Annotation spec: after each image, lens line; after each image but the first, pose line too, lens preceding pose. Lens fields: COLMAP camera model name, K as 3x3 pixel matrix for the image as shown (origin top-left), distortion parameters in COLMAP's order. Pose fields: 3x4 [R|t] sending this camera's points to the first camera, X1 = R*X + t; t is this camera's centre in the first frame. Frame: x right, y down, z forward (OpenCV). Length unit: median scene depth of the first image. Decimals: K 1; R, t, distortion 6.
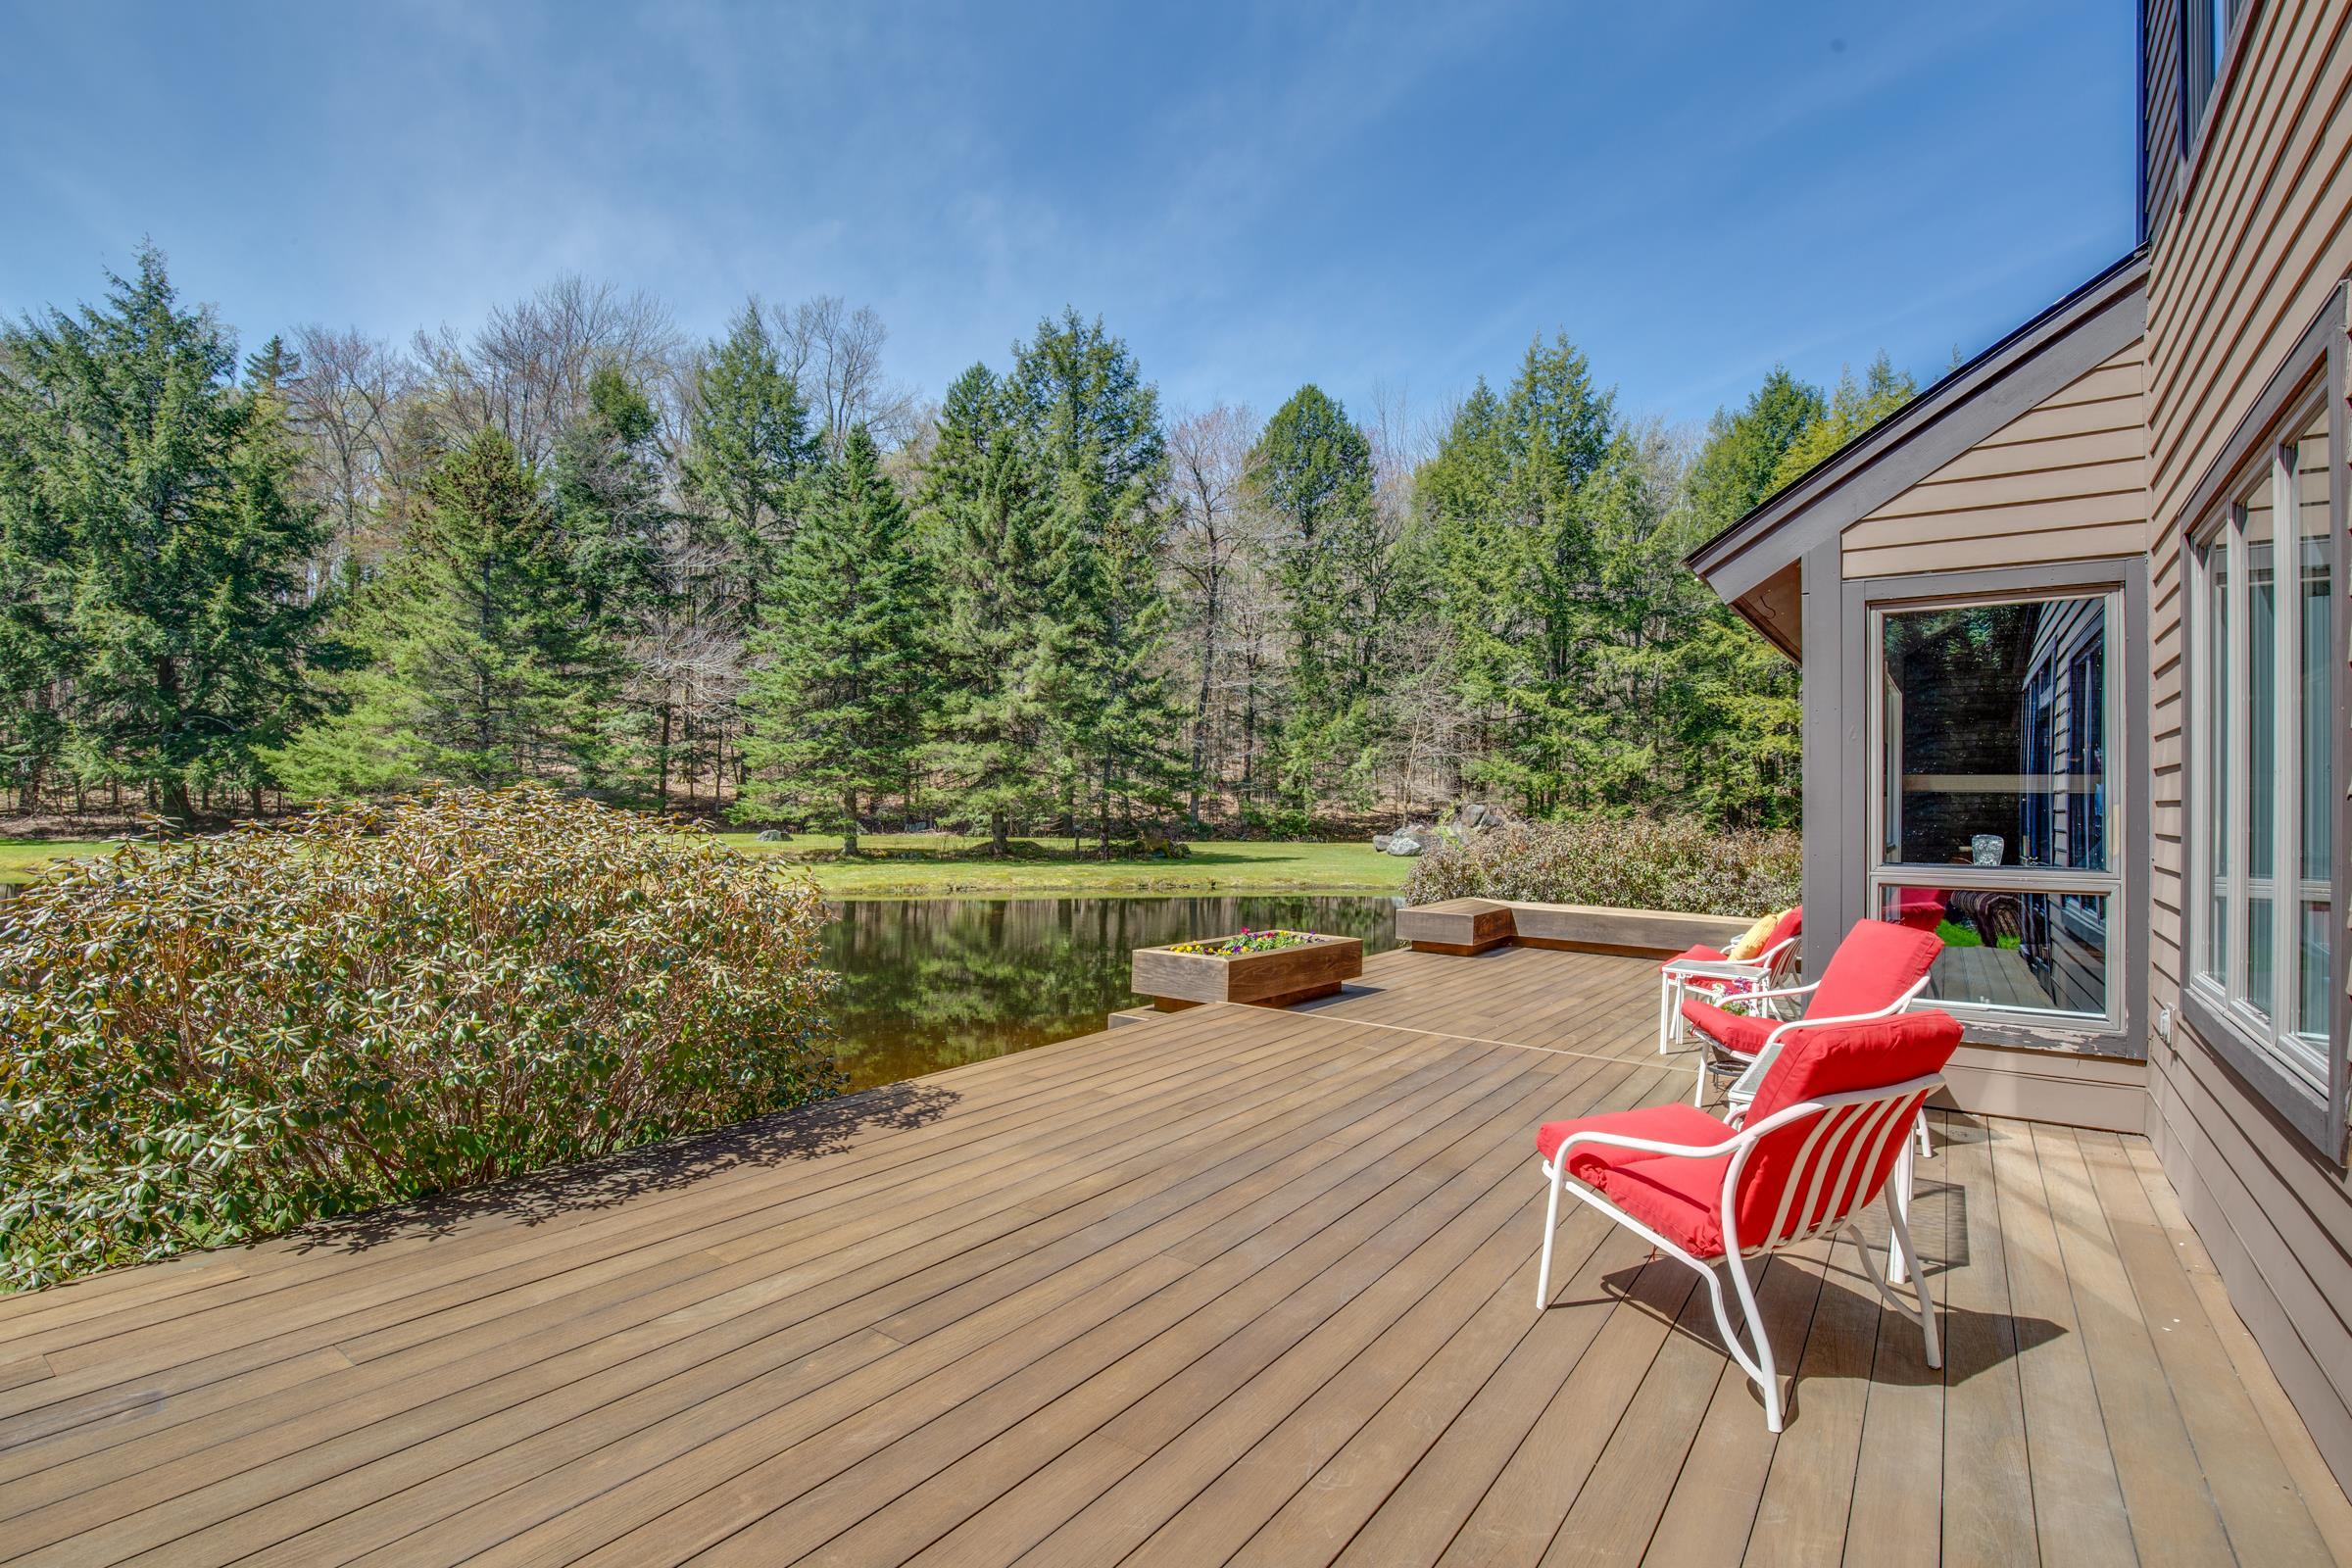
lens RADIAL K [[1082.1, 0, 1181.0], [0, 1082.1, 781.8], [0, 0, 1]] dist [-0.020031, 0.002601]
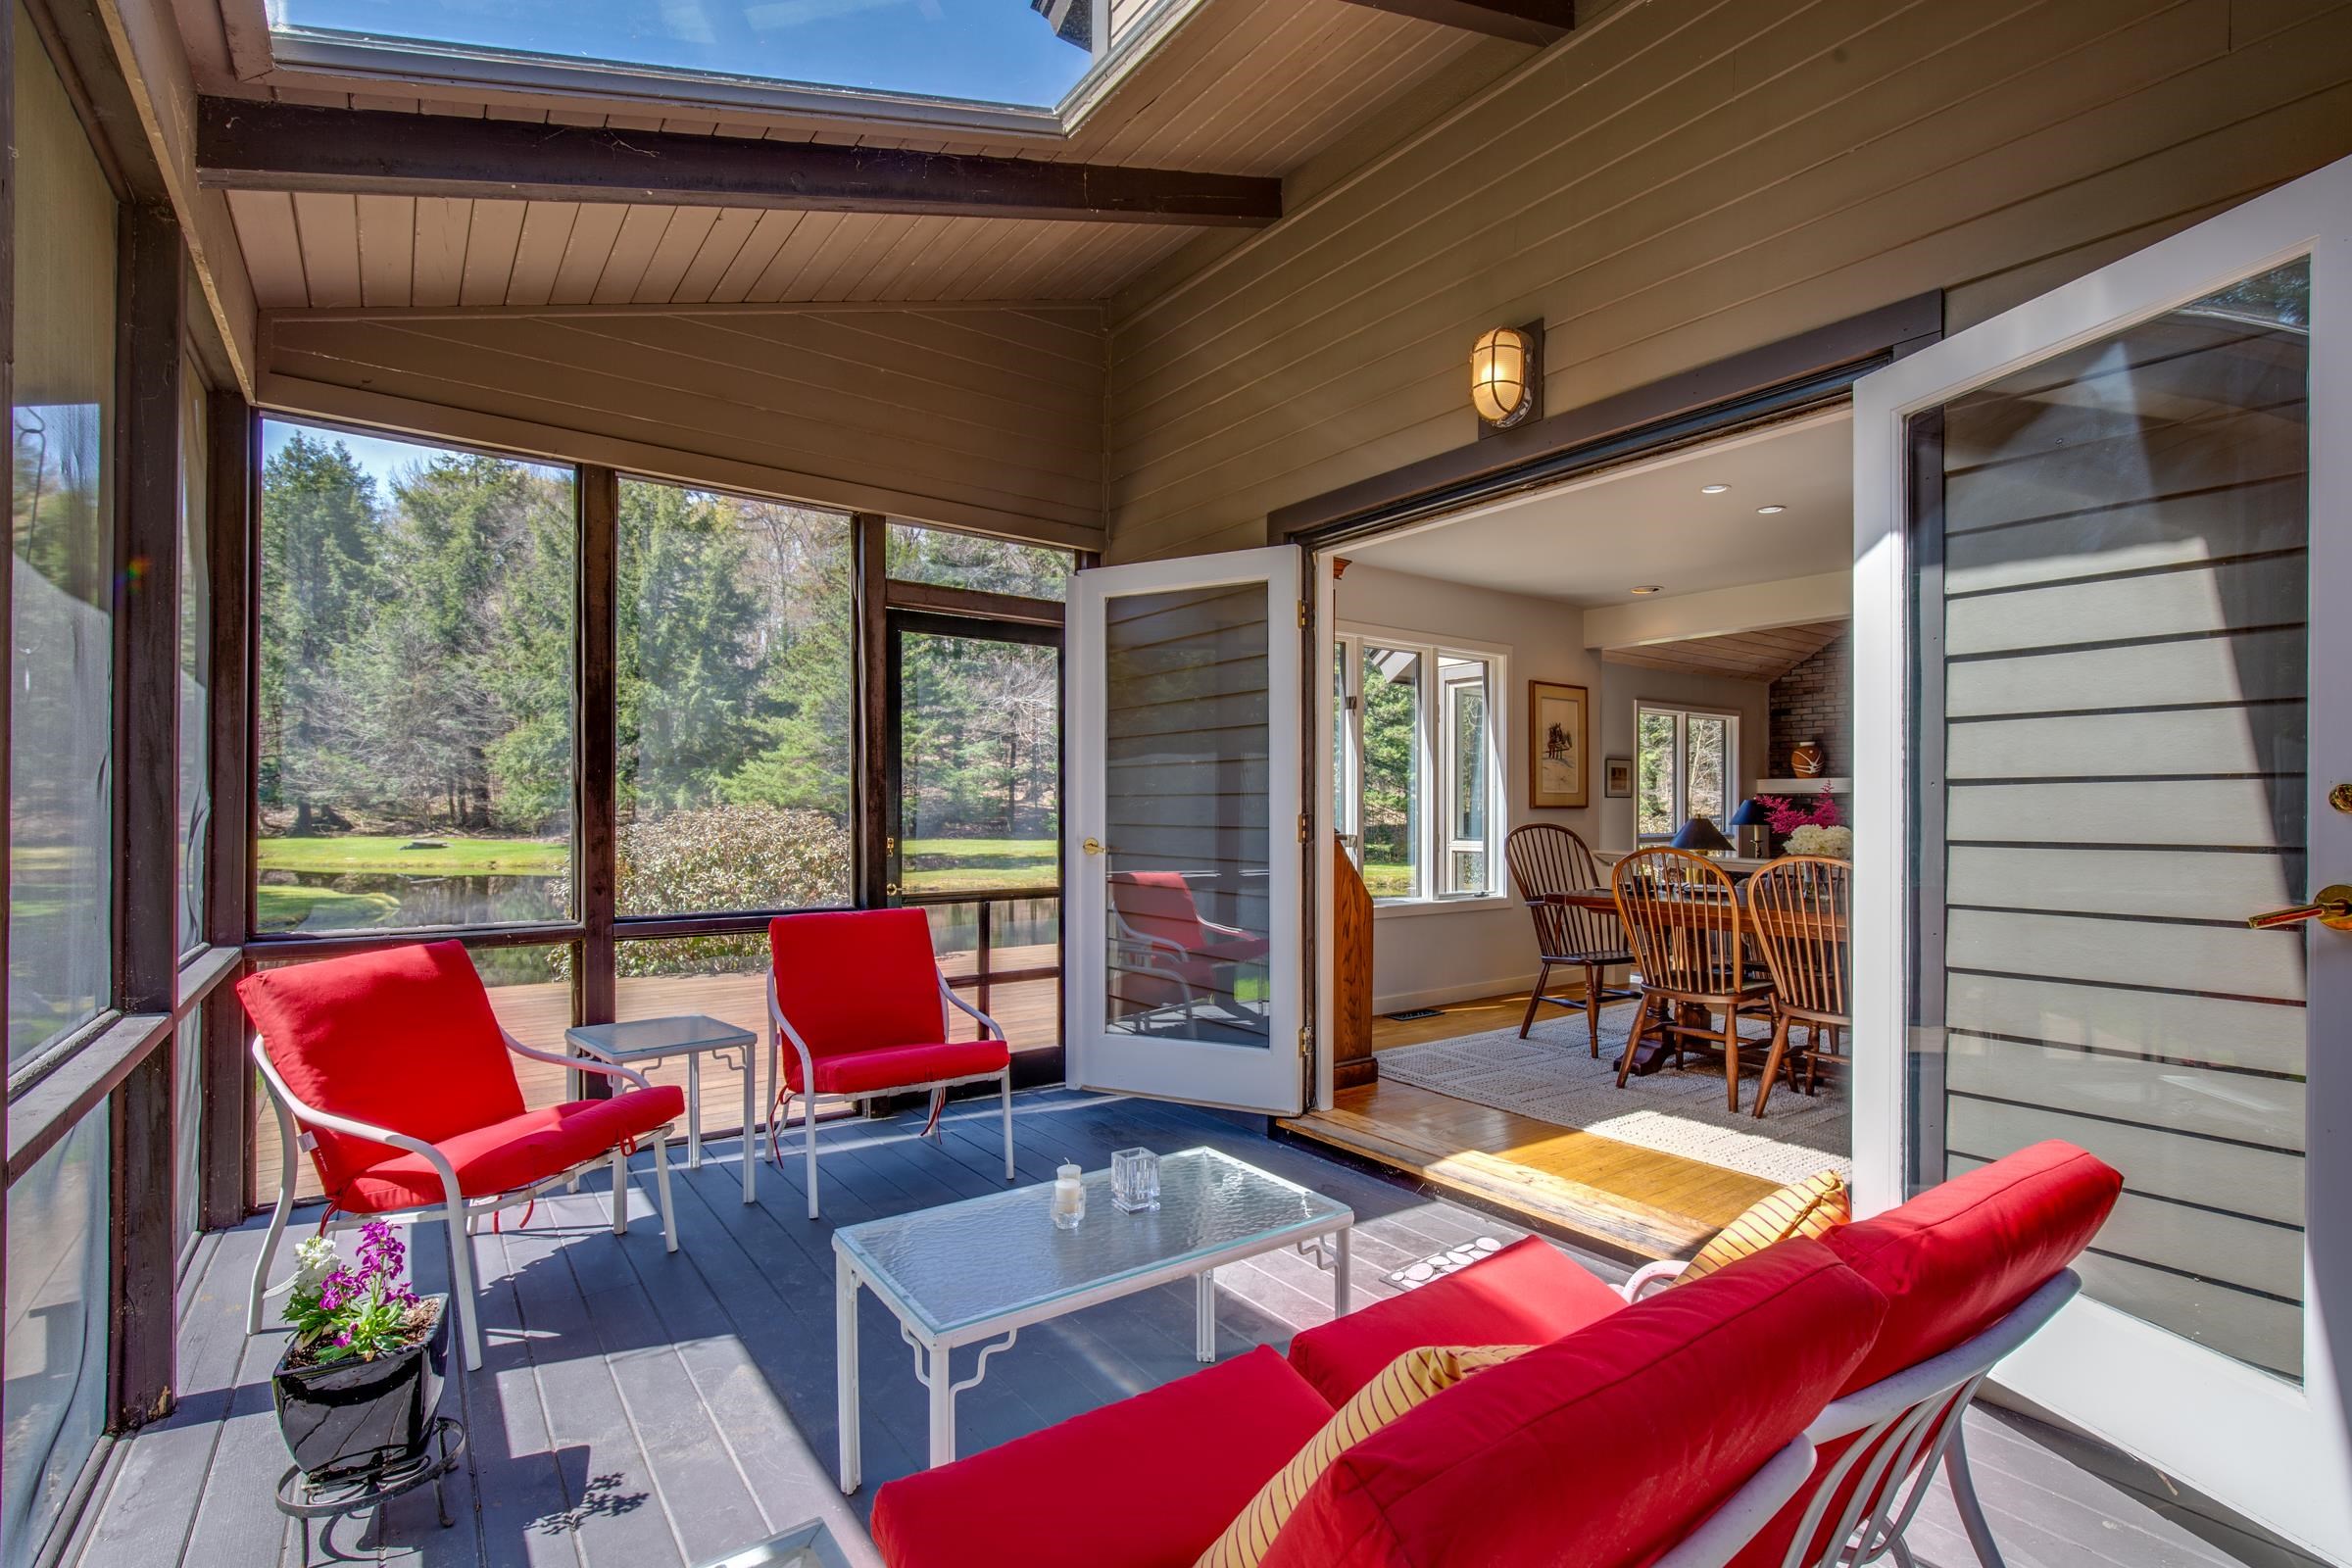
lens RADIAL K [[1119.7, 0, 1224.6], [0, 1119.7, 811.1], [0, 0, 1]] dist [-0.000318, 0.000387]
pose [[0.952578, -0.008269, -0.304181, 0.157952], [0.012763, 0.999837, 0.012788, 0.001299], [0.304026, -0.016064, 0.952528, -0.140596]]
